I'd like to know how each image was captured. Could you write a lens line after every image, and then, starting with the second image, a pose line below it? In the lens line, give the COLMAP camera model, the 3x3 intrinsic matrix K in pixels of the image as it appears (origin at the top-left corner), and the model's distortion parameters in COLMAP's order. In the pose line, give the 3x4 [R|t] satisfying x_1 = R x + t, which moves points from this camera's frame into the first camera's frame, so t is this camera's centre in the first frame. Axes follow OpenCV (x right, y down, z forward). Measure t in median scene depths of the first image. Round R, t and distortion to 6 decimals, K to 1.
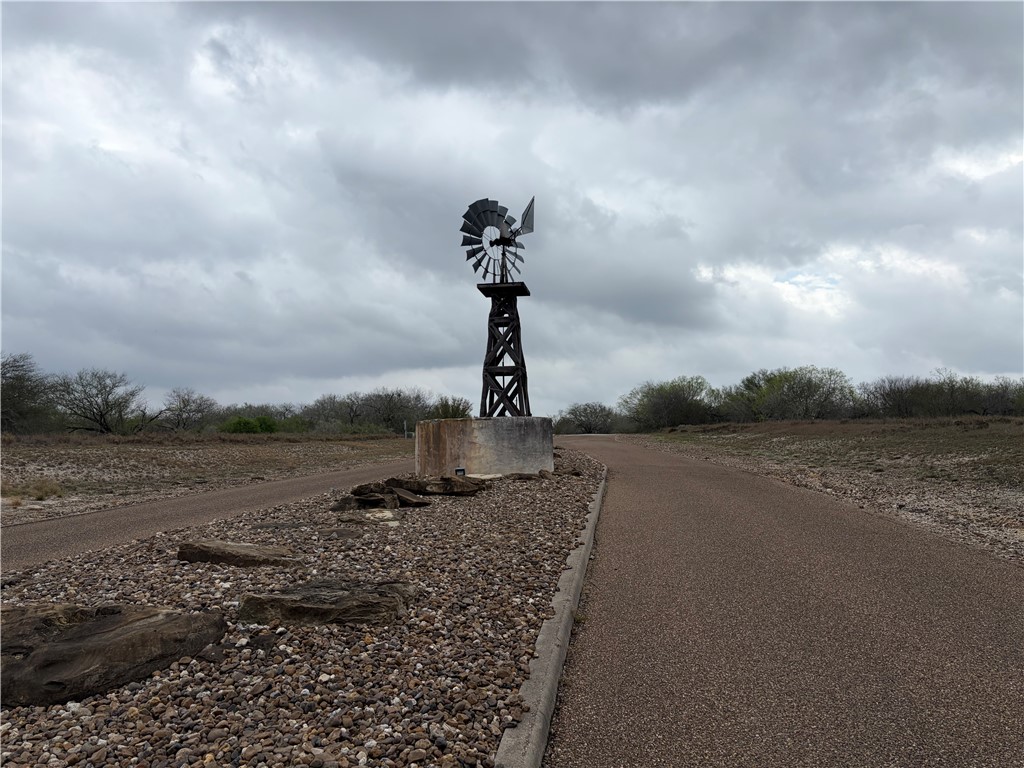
lens RADIAL K [[764.7, 0, 512.0], [0, 764.7, 384.0], [0, 0, 1]] dist [0.058968, -0.069645]
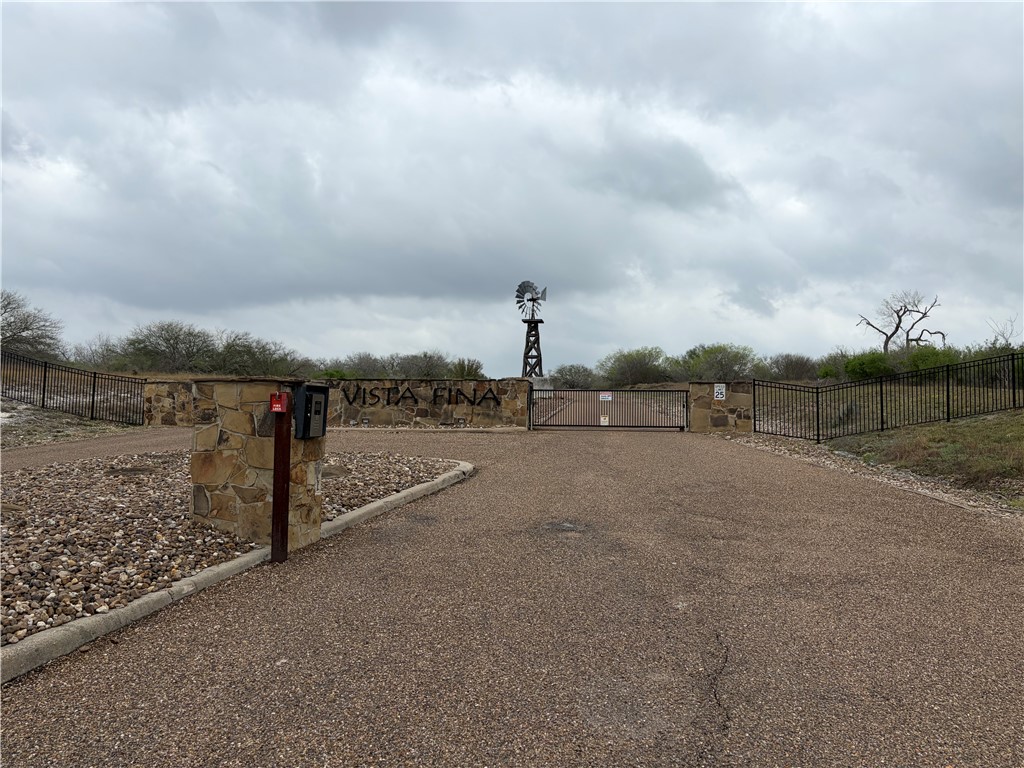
lens RADIAL K [[764.7, 0, 512.0], [0, 764.7, 384.0], [0, 0, 1]] dist [0.058968, -0.069645]
pose [[0.999570, 0.022933, 0.018269, -0.033680], [-0.023927, 0.998134, 0.056179, -0.018942], [-0.016946, -0.056592, 0.998254, -0.393943]]
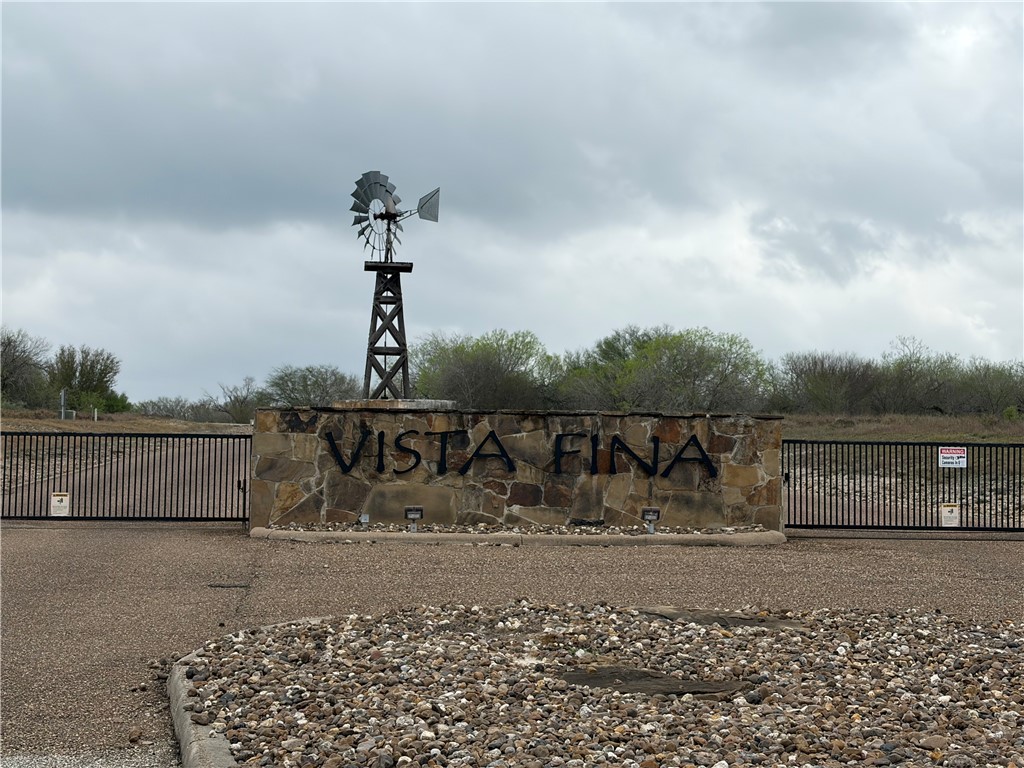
lens RADIAL K [[1752.4, 0, 512.0], [0, 1752.4, 384.0], [0, 0, 1]] dist [0.163160, -0.000925]
pose [[0.967622, 0.040382, 0.249153, -0.123983], [-0.049979, 0.998227, 0.032313, -0.016602], [-0.247406, -0.043719, 0.967925, -0.365565]]
